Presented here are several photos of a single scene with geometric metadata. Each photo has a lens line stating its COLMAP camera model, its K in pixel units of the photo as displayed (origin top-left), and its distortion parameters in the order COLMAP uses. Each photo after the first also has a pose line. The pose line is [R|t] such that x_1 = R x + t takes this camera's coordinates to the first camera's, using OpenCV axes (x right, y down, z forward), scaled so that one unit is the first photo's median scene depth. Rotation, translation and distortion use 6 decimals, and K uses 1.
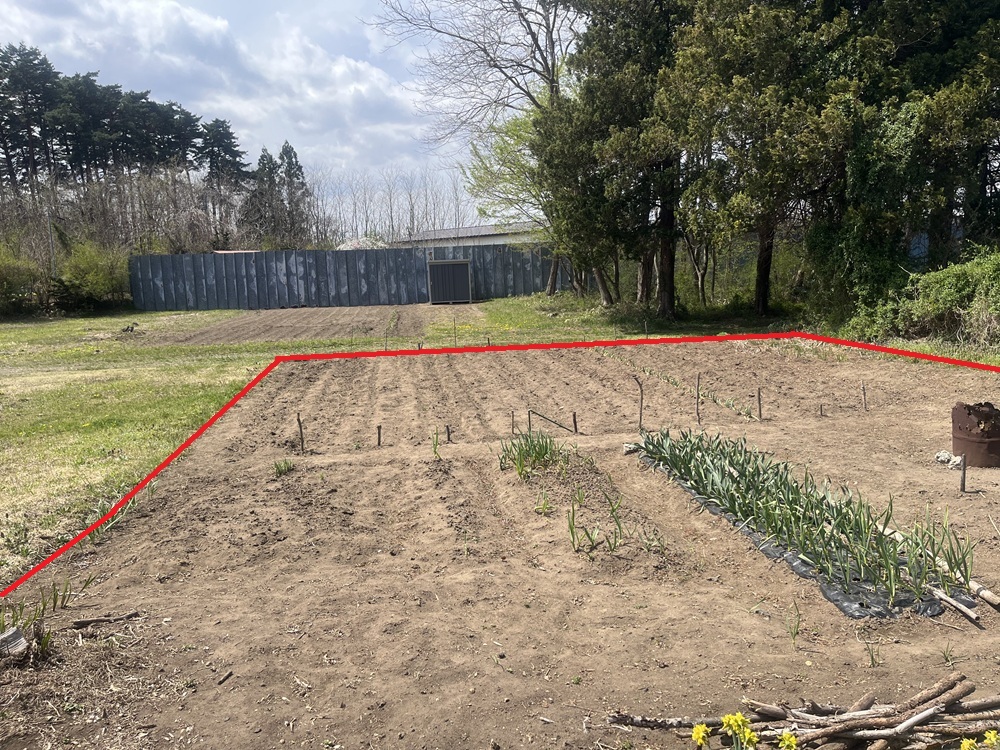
lens RADIAL K [[778.2, 0, 500.0], [0, 778.2, 375.0], [0, 0, 1]] dist [0.082062, -0.112400]
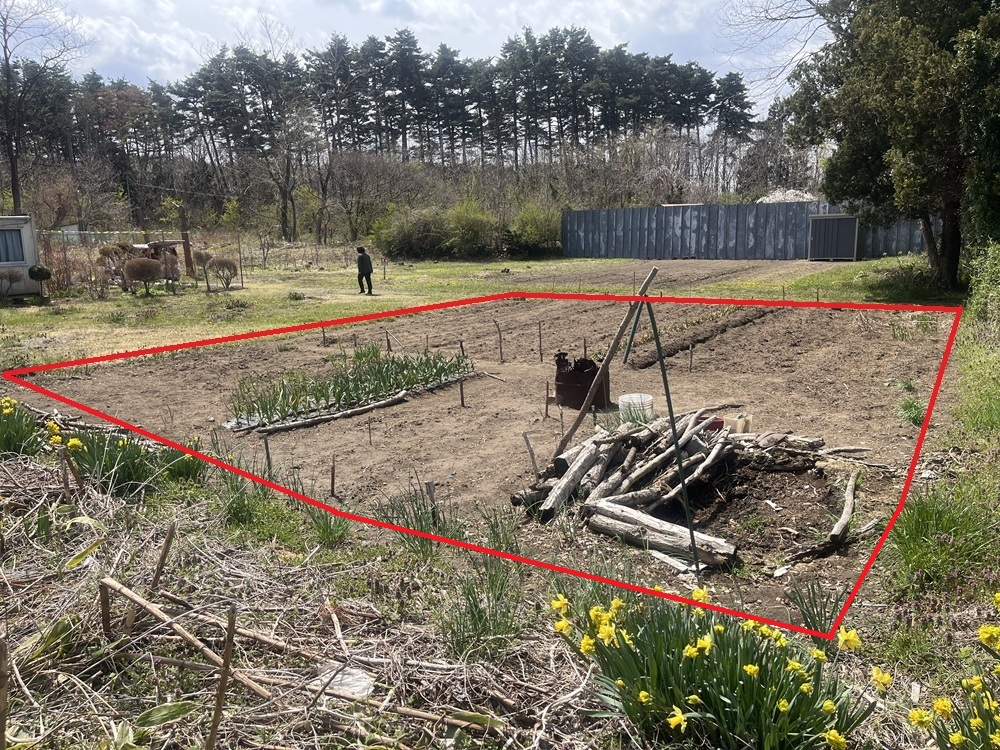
lens RADIAL K [[778.2, 0, 500.0], [0, 778.2, 375.0], [0, 0, 1]] dist [0.082062, -0.112400]
pose [[0.771510, 0.134969, -0.621736, 0.232427], [-0.094953, 0.990721, 0.097243, -0.008241], [0.629091, -0.015988, 0.777167, -0.001991]]
